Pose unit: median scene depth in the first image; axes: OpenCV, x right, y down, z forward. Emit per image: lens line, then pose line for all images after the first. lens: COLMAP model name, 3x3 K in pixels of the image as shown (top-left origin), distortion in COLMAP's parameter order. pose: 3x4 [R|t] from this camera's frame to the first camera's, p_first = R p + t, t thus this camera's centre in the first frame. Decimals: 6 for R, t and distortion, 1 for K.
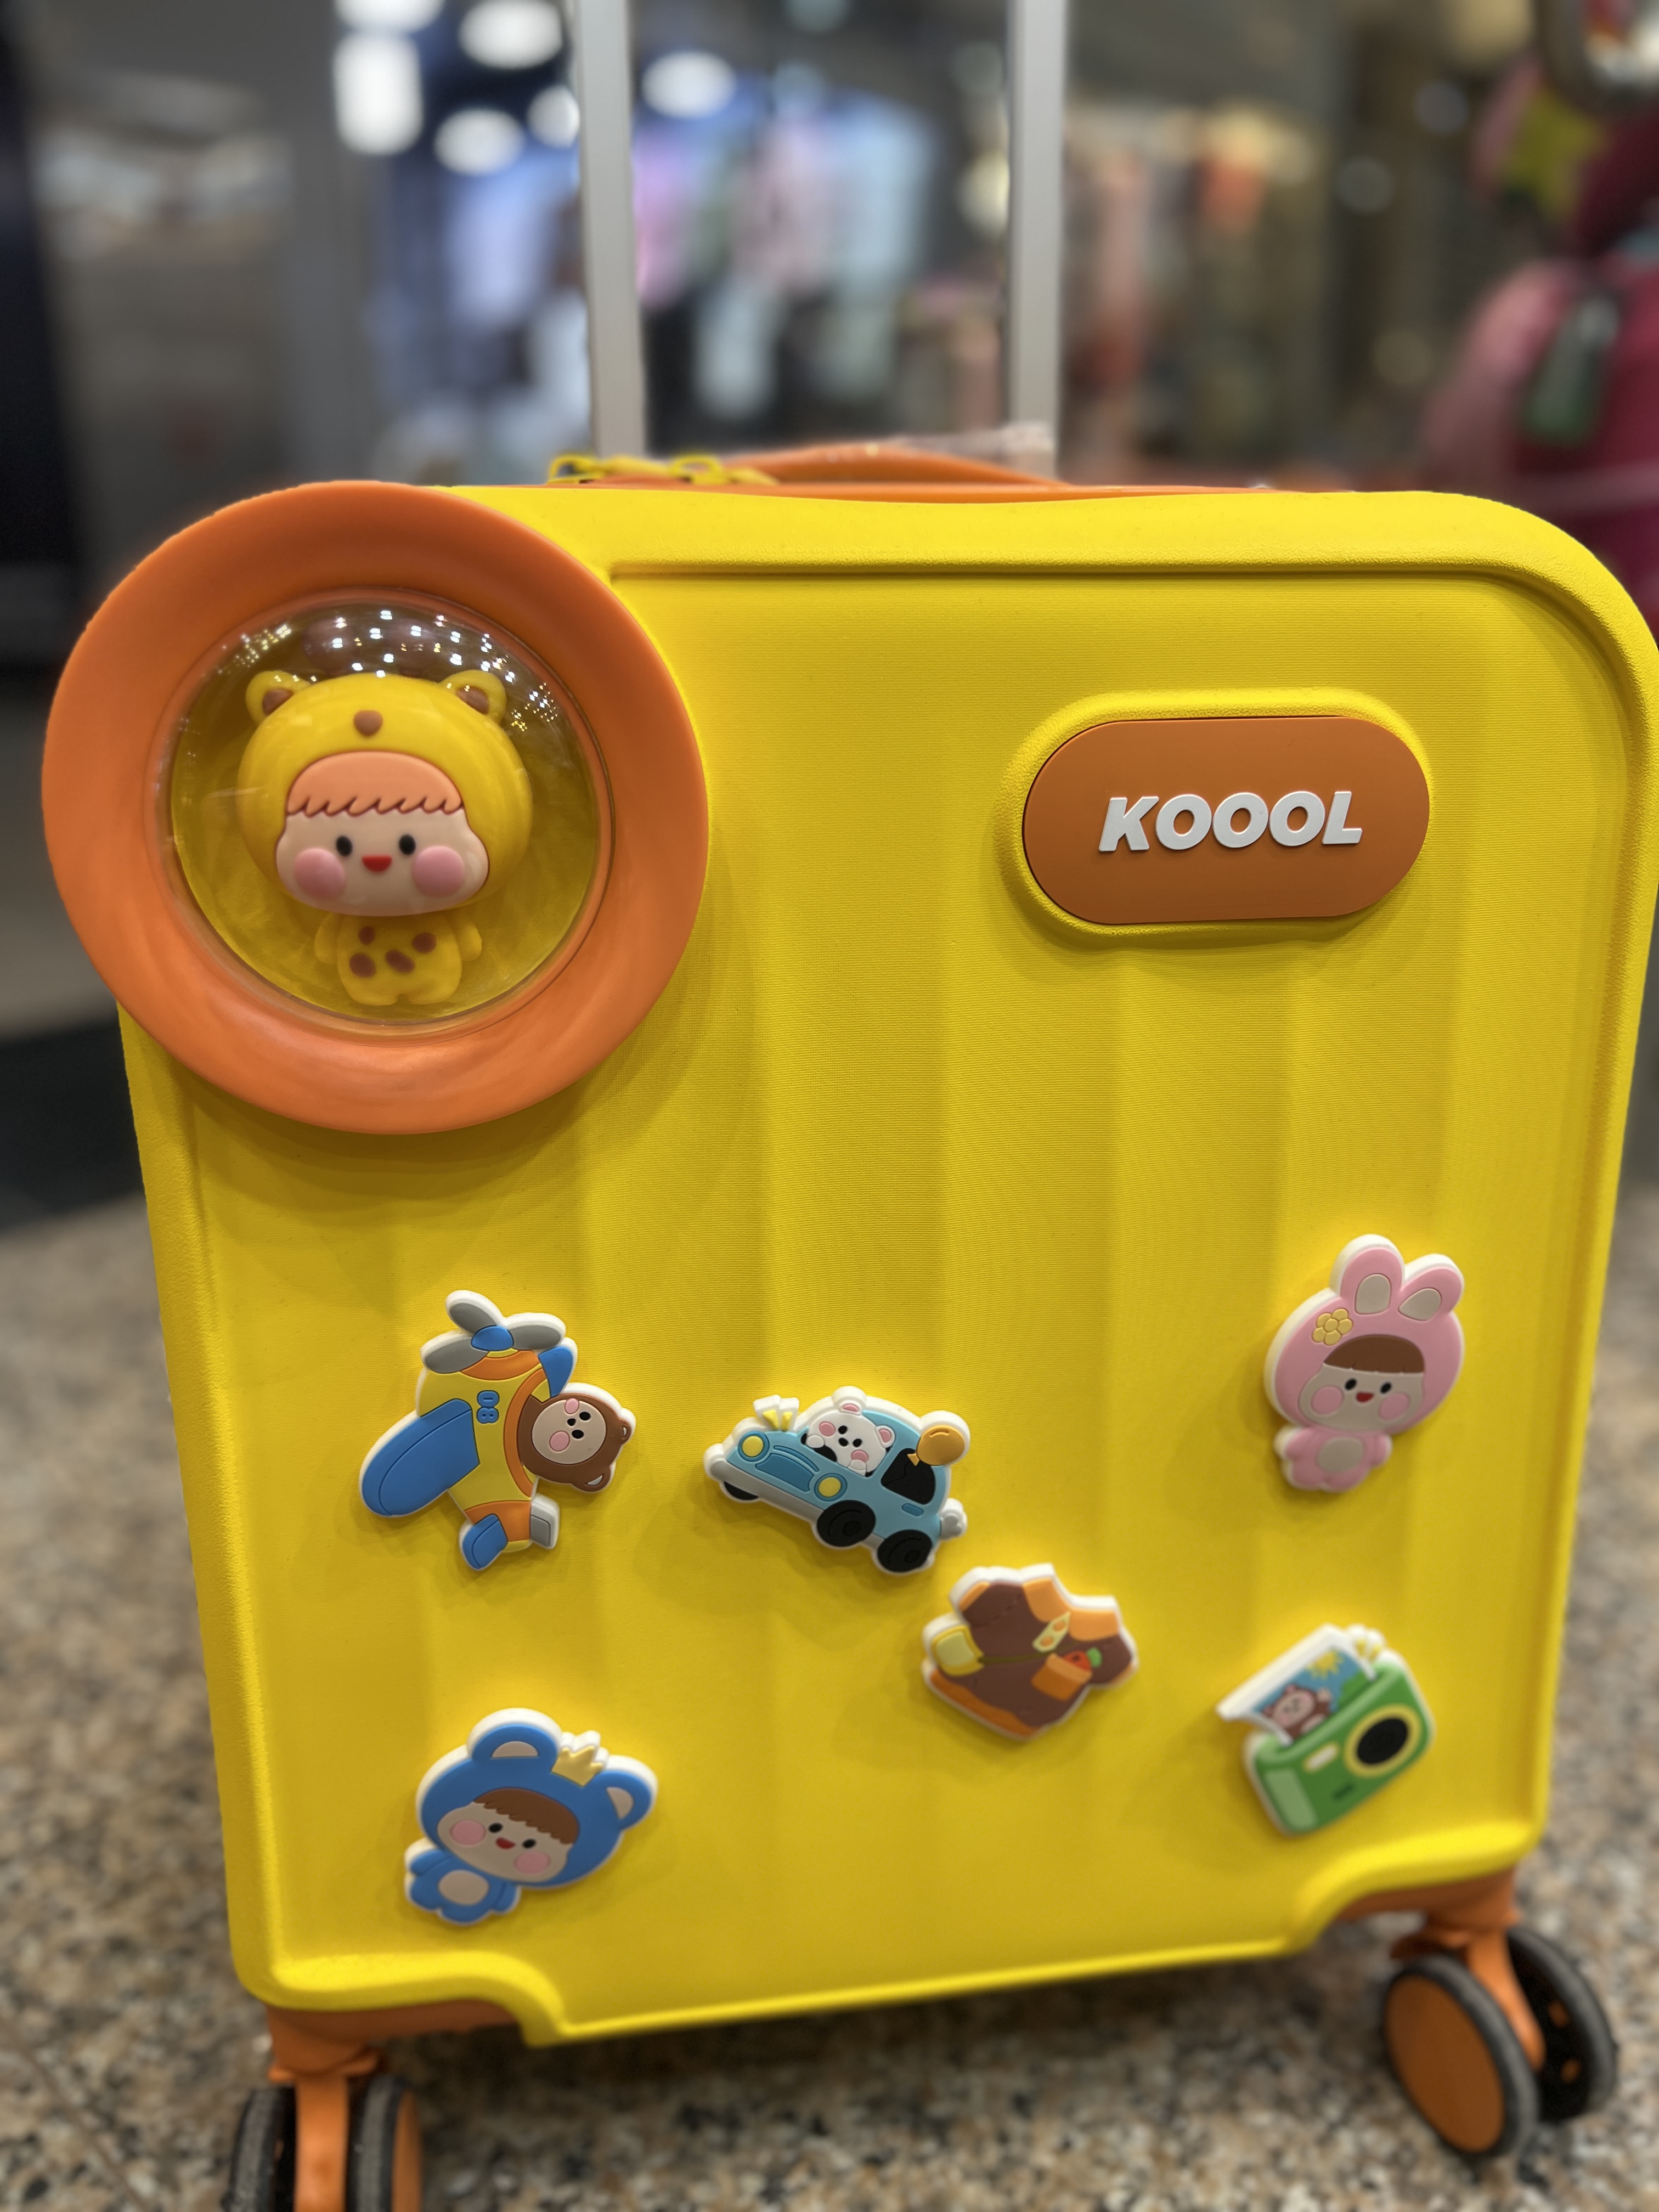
lens RADIAL K [[1656.3, 0, 833.7], [0, 1656.3, 1107.9], [0, 0, 1]] dist [0.046778, -0.055712]
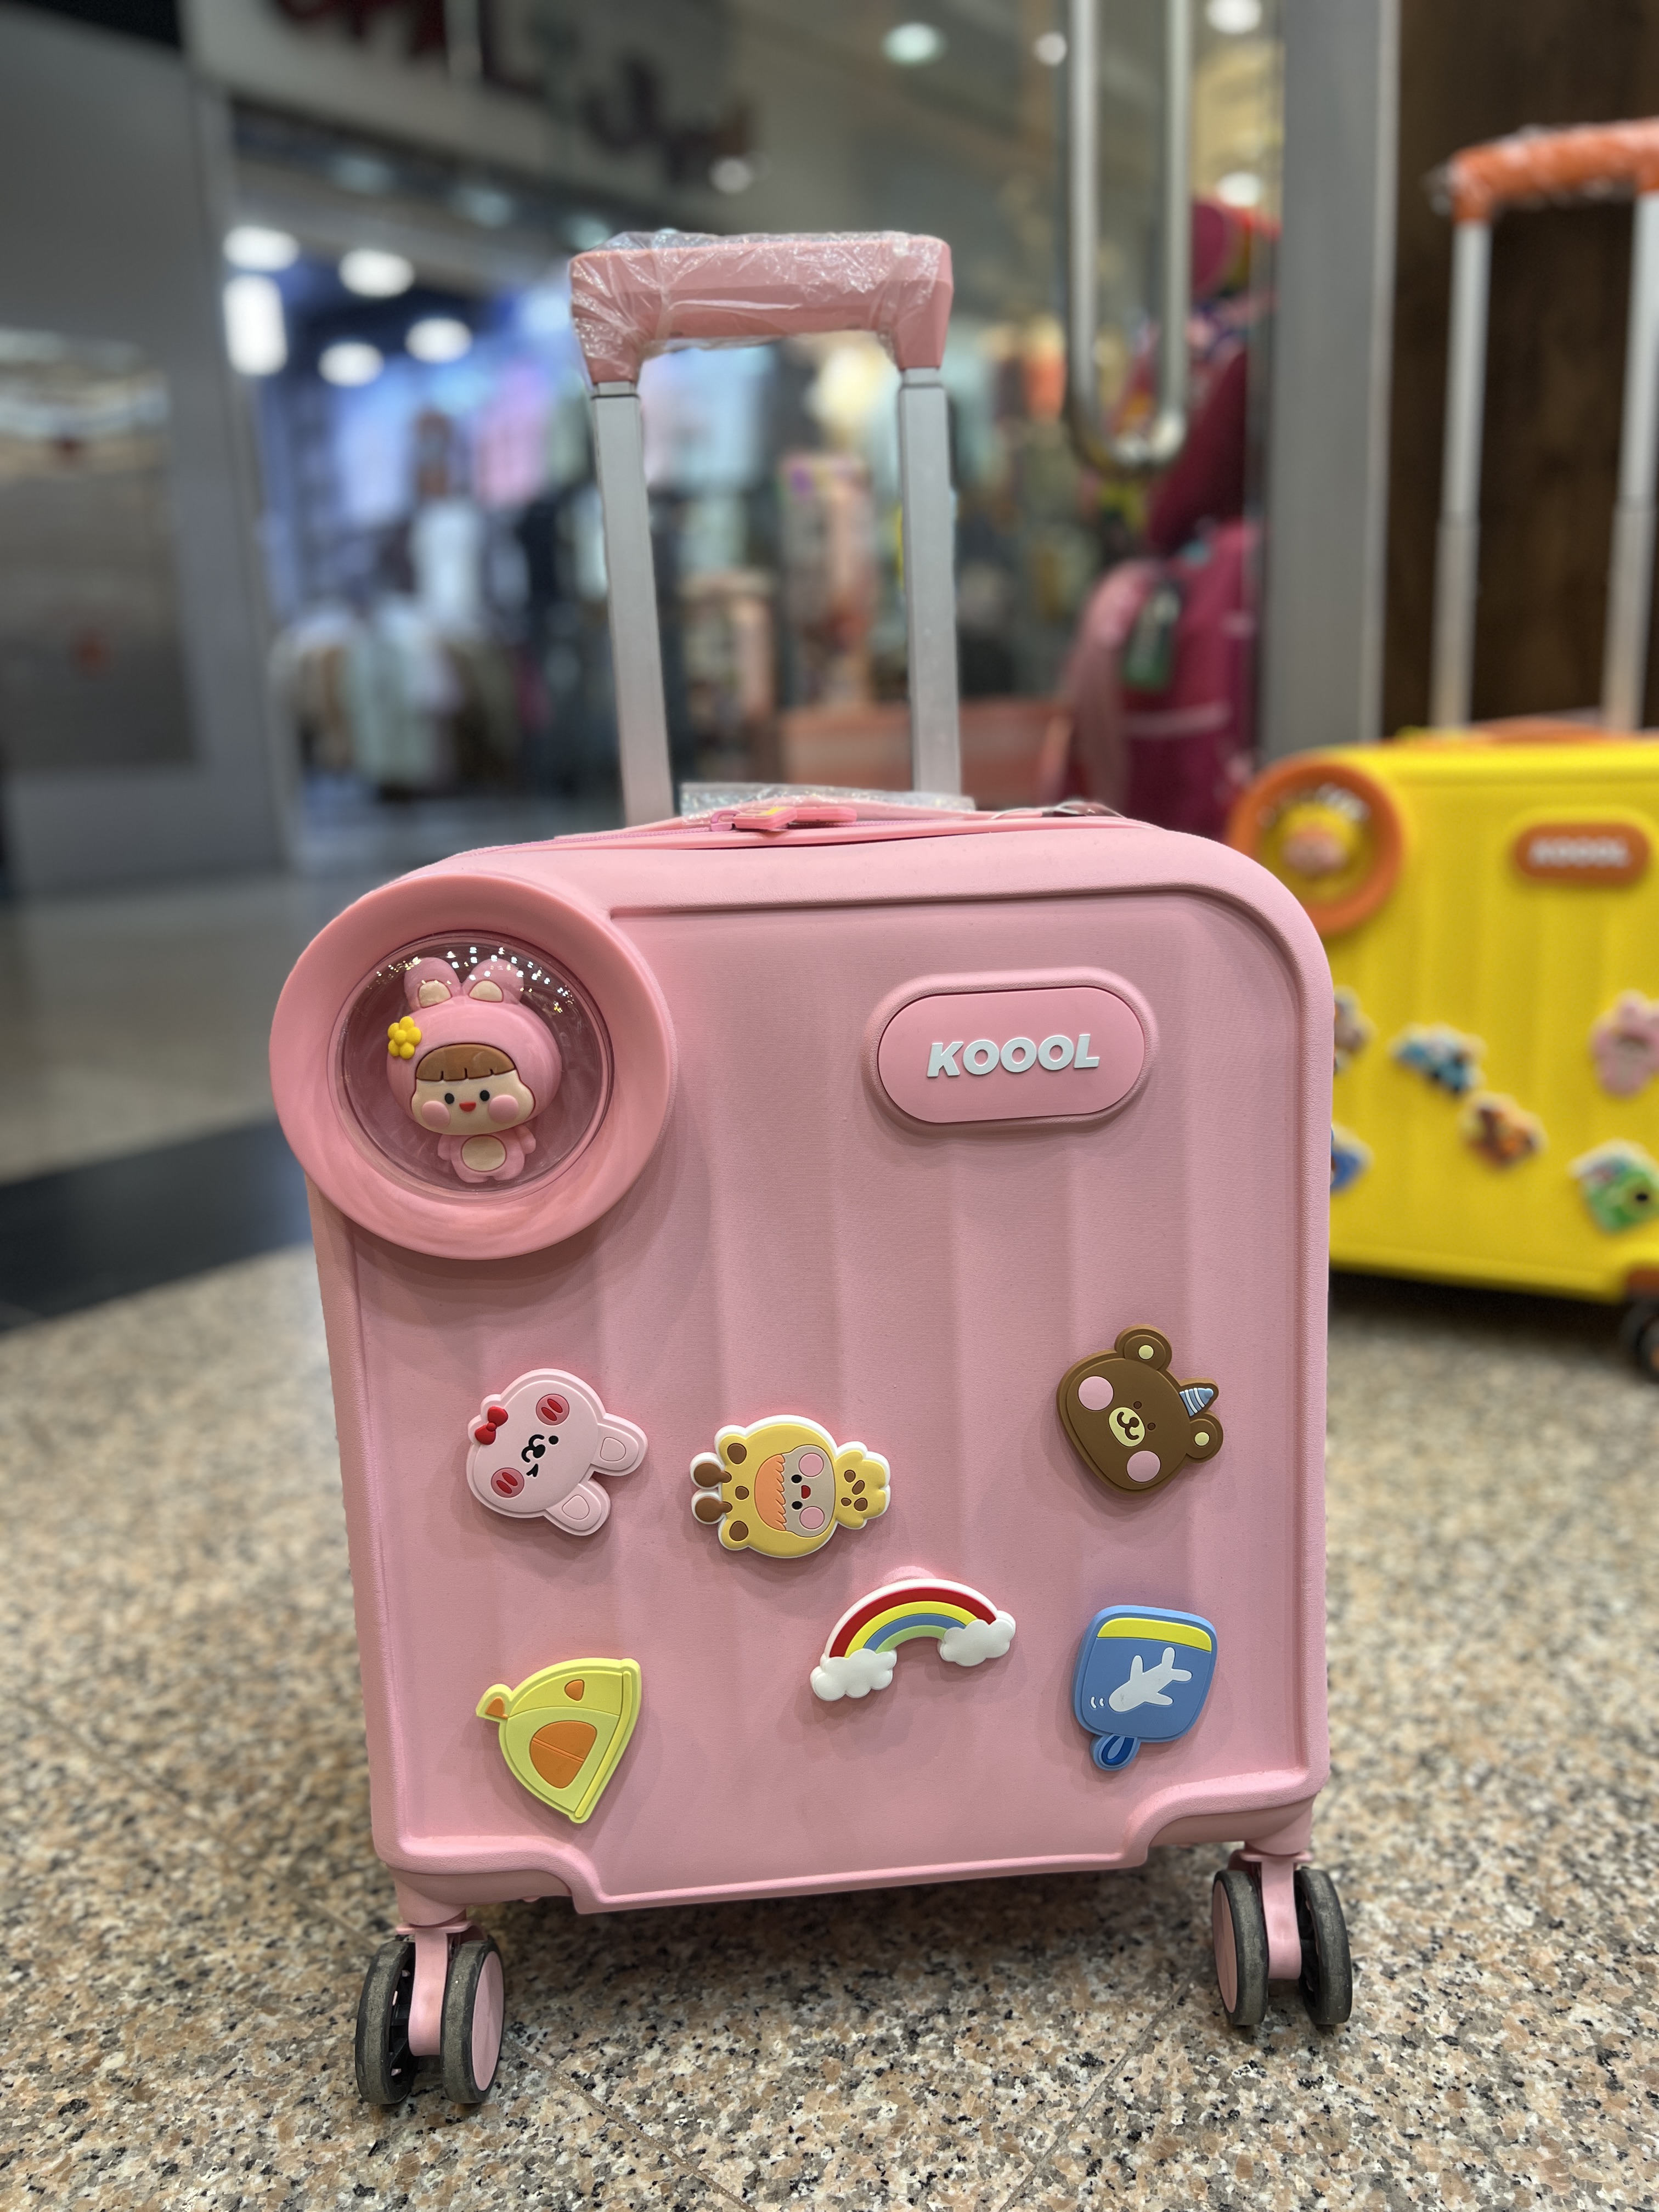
lens RADIAL K [[1656.3, 0, 836.2], [0, 1656.3, 1113.1], [0, 0, 1]] dist [0.046778, -0.055712]
pose [[0.996813, -0.052346, 0.060199, 0.185907], [0.057273, 0.994880, -0.083266, 0.133857], [-0.055532, 0.086449, 0.994707, -0.862837]]
